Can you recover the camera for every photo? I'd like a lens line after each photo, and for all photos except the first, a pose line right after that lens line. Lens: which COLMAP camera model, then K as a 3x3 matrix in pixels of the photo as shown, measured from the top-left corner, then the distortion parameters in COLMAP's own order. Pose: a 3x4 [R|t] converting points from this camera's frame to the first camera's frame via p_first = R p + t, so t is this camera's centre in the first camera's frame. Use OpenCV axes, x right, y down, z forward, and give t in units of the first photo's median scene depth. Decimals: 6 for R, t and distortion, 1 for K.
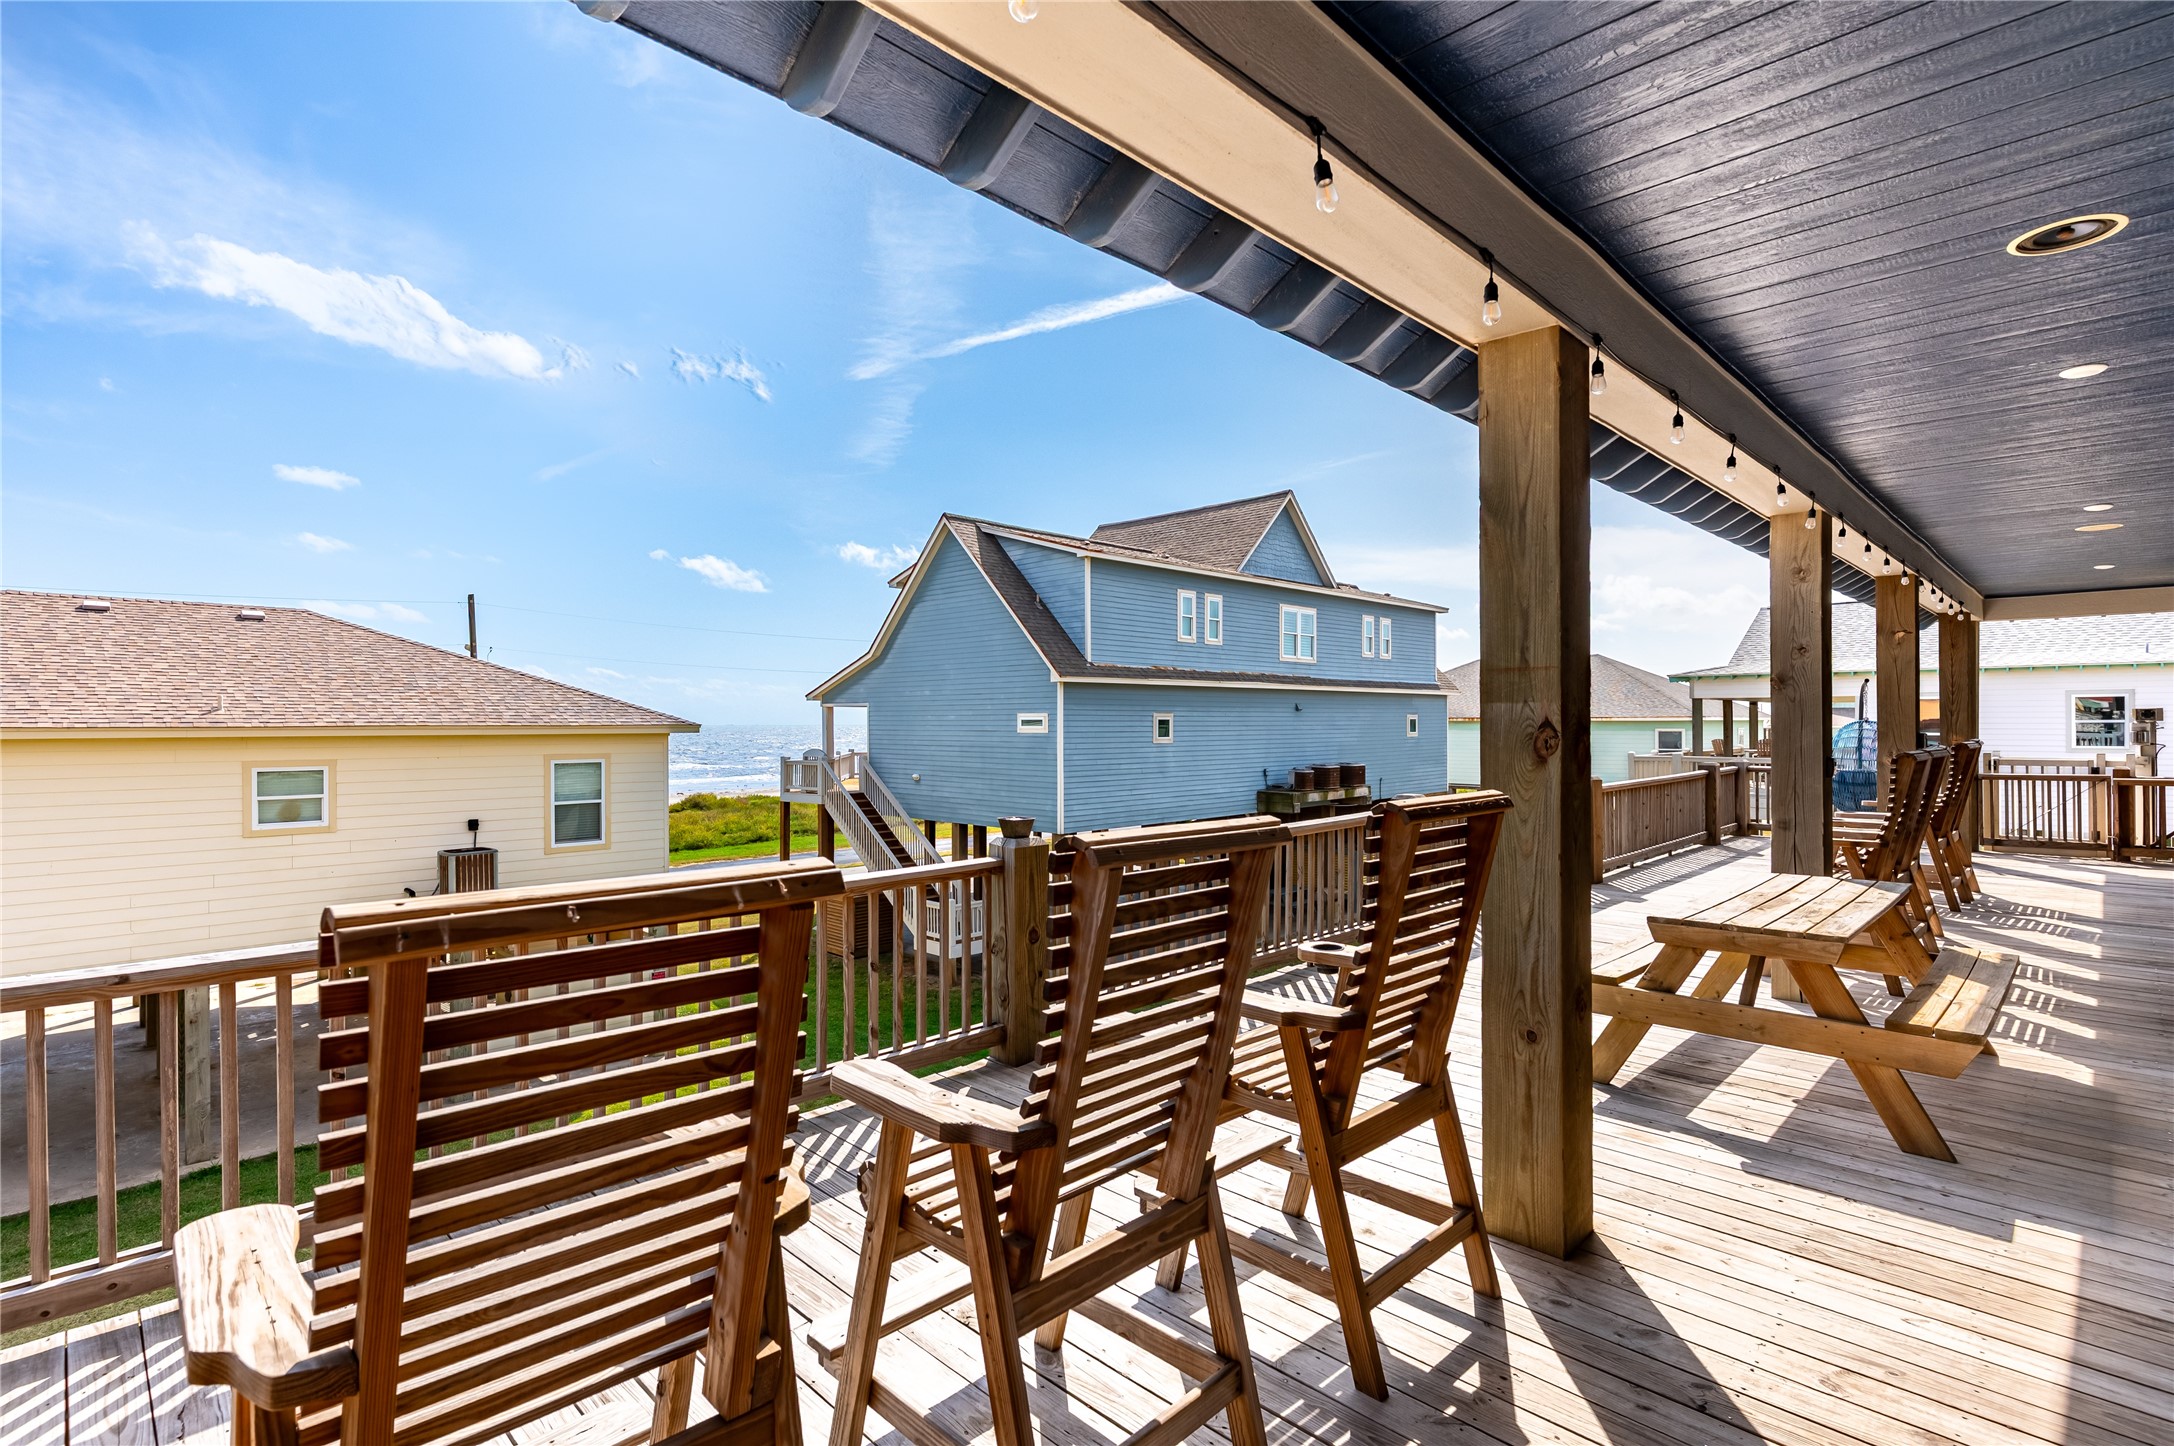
lens RADIAL K [[1041.3, 0, 1092.8], [0, 1041.3, 723.6], [0, 0, 1]] dist [0.000341, -0.000231]
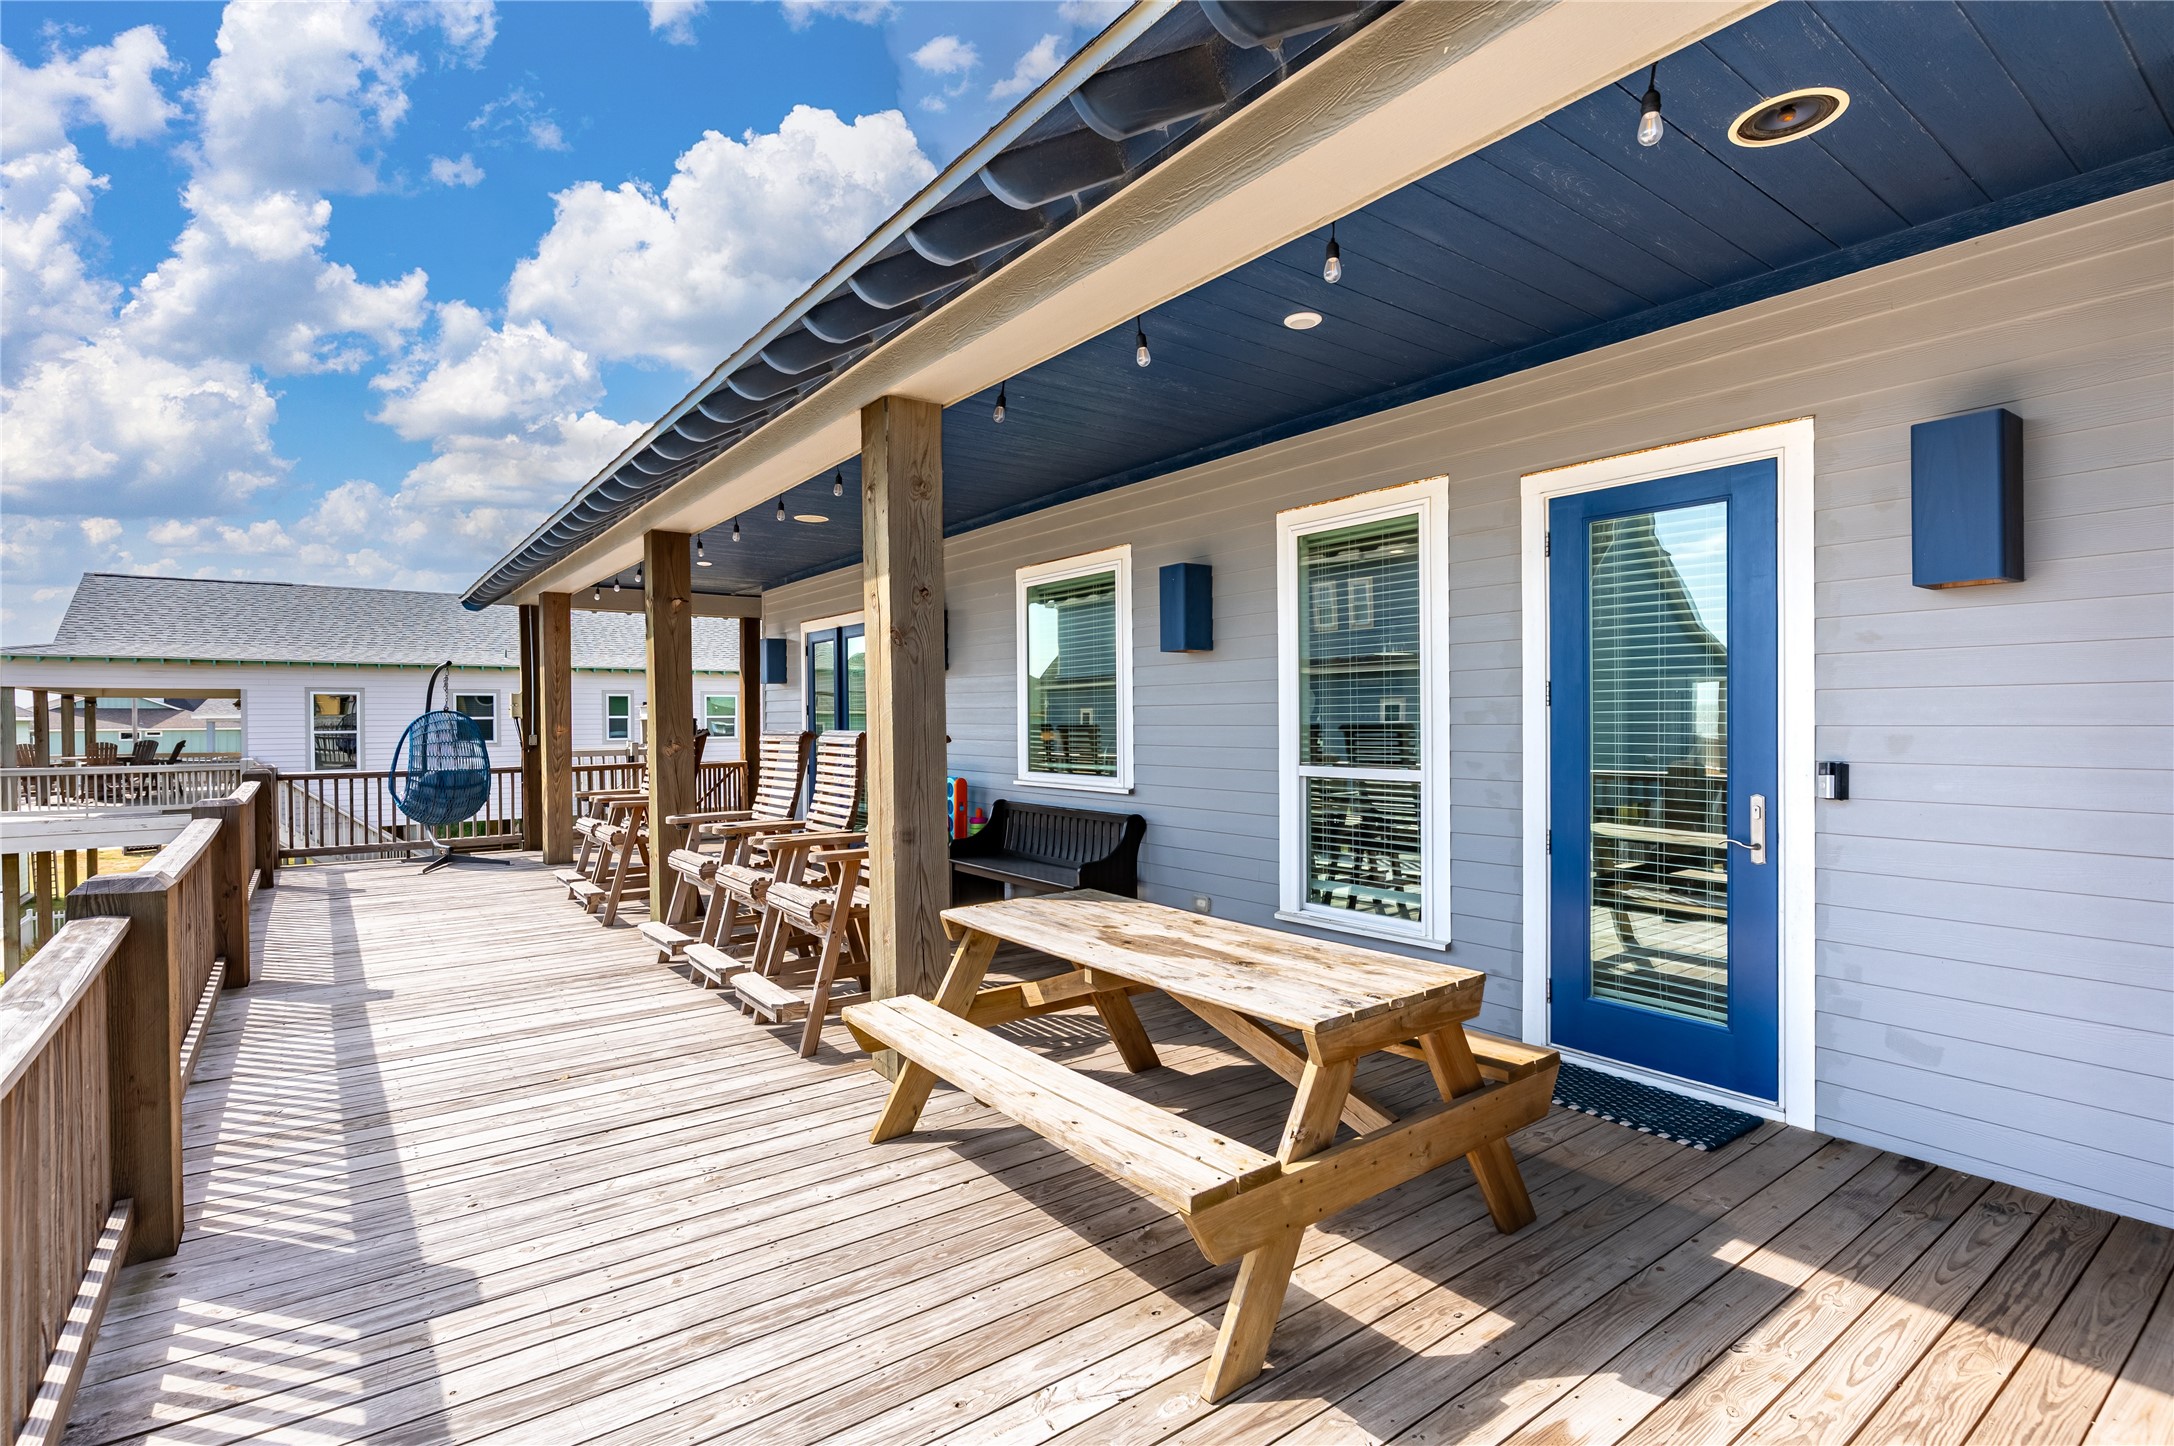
lens RADIAL K [[1033.2, 0, 1087.0], [0, 1033.2, 723.0], [0, 0, 1]] dist [0.000052, -0.000230]
pose [[0.149294, -0.002992, 0.988788, -0.005651], [0.007103, 0.999973, 0.001953, 0.008122], [-0.988767, 0.006732, 0.149312, 0.317777]]
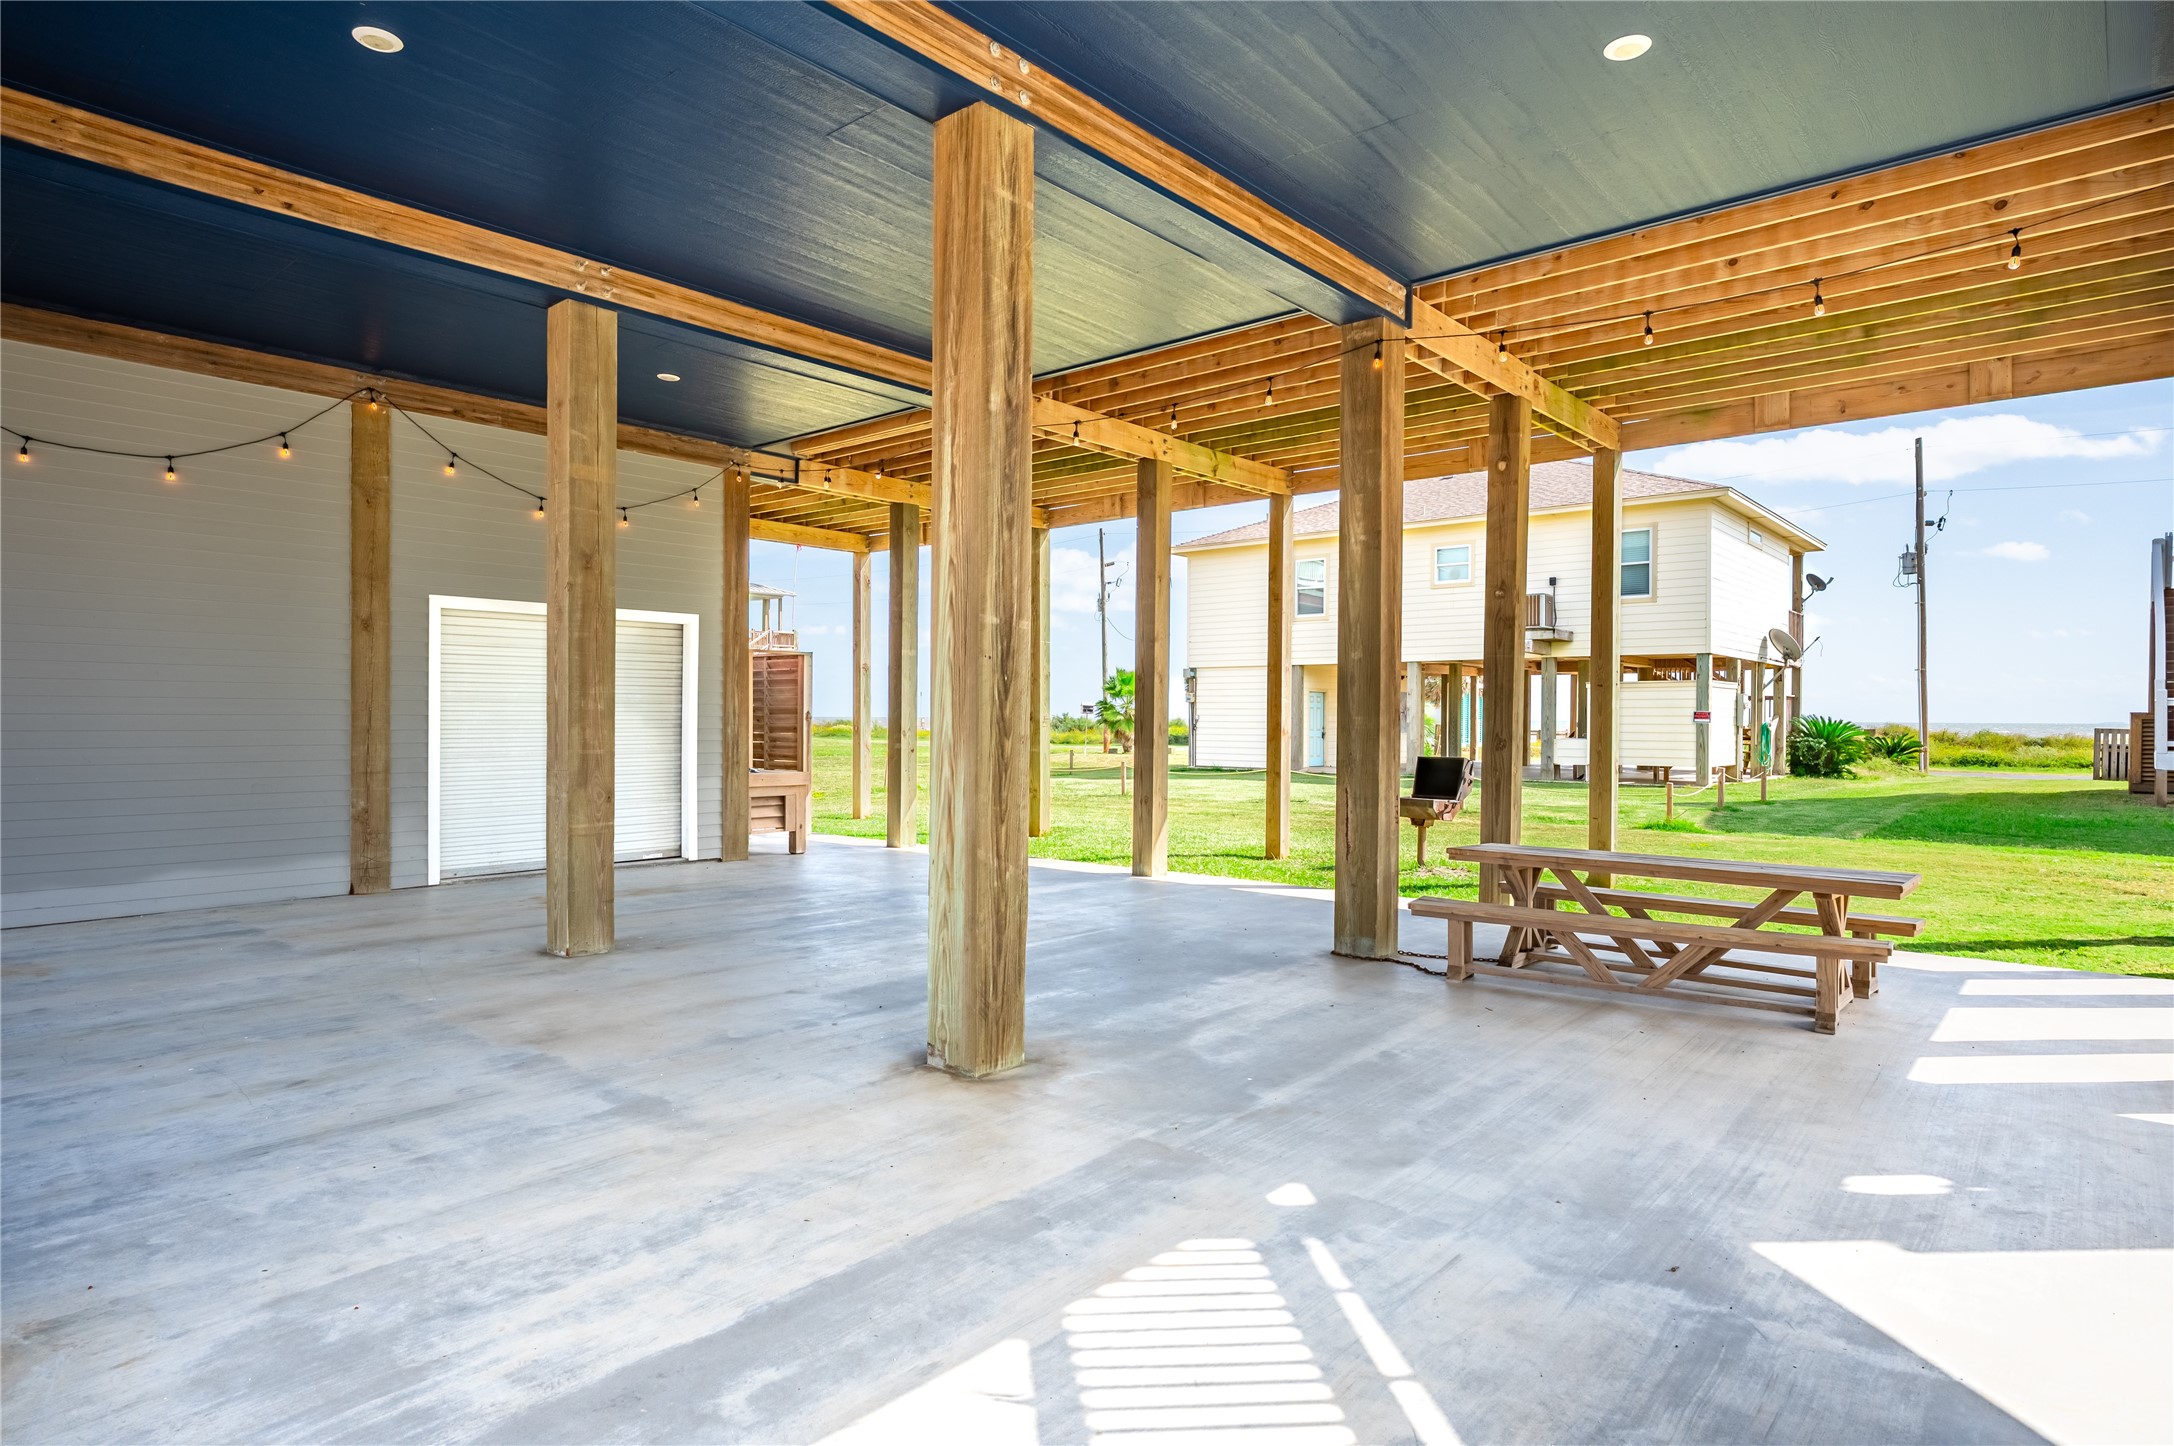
lens RADIAL K [[1203.8, 0, 1087.0], [0, 1203.8, 723.0], [0, 0, 1]] dist [0.000051, -0.000345]
pose [[0.061835, 0.006525, -0.998065, 1.069139], [-0.005714, 0.999965, 0.006183, 0.308846], [0.998070, 0.005321, 0.061870, 0.312685]]
